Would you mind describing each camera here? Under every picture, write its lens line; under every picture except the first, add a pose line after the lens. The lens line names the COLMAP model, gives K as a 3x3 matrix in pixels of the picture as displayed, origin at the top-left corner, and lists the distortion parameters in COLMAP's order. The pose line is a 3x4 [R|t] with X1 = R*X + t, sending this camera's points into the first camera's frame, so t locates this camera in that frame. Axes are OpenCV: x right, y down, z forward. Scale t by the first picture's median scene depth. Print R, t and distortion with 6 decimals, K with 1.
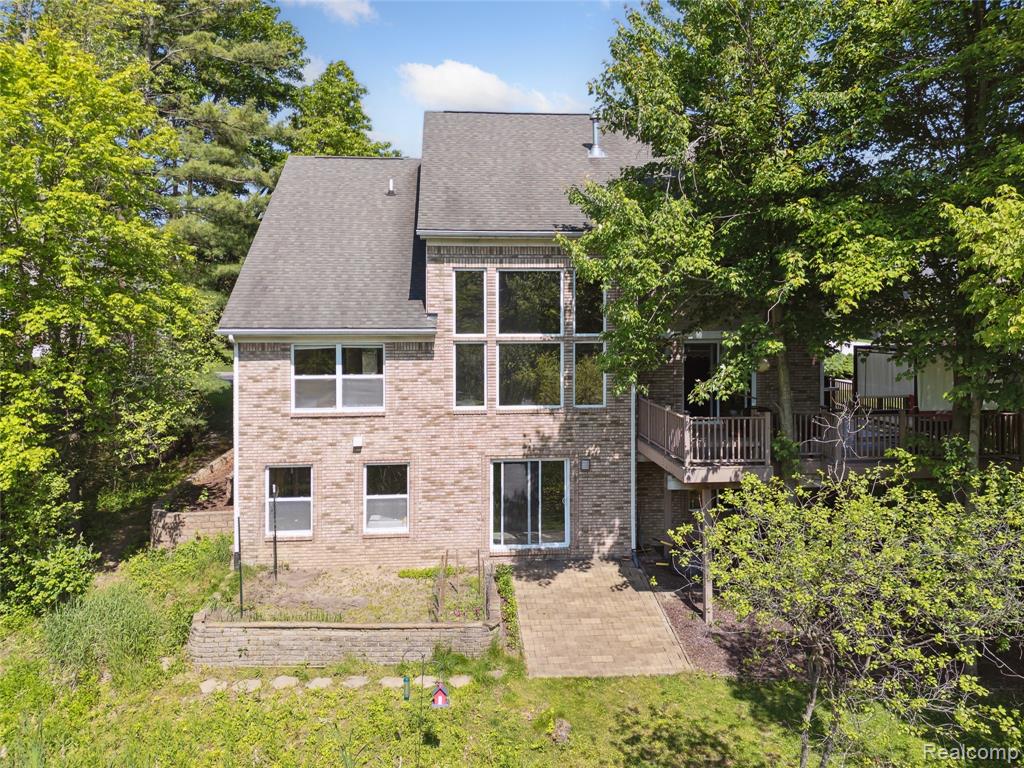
lens RADIAL K [[764.9, 0, 517.7], [0, 764.9, 332.9], [0, 0, 1]] dist [0.060001, -0.052006]
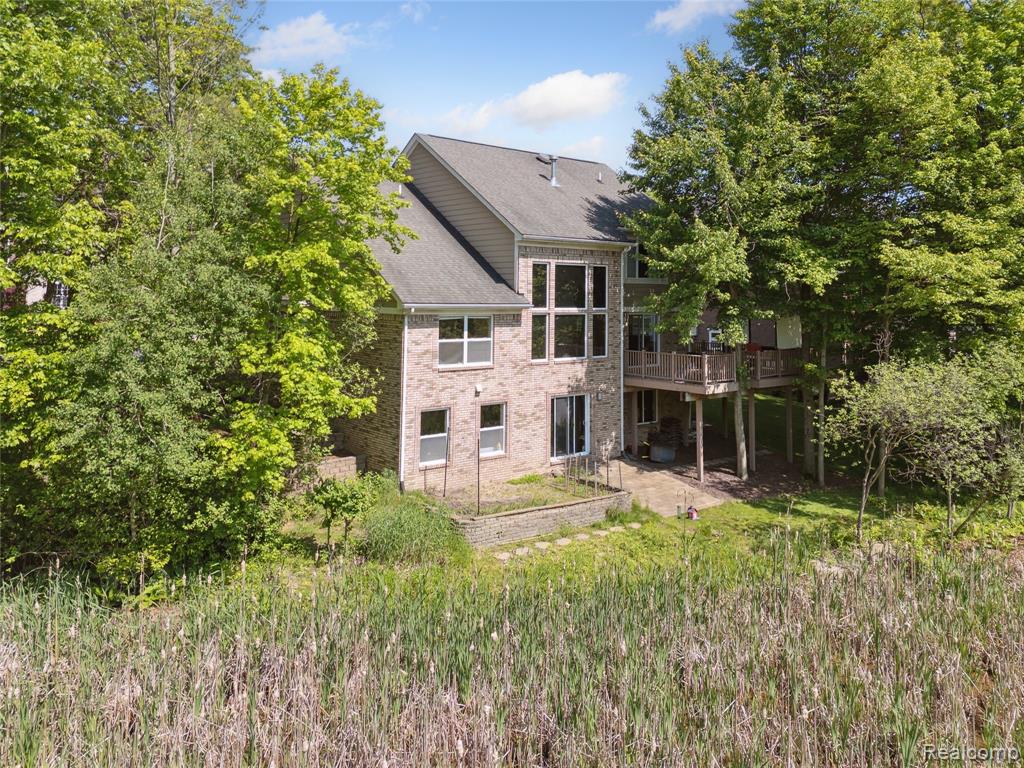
lens RADIAL K [[764.9, 0, 504.5], [0, 764.9, 271.1], [0, 0, 1]] dist [0.060001, -0.052006]
pose [[0.836643, 0.026997, 0.547082, -0.904139], [0.006441, 0.998231, -0.059110, 0.016612], [-0.547710, 0.052978, 0.834989, -0.156157]]
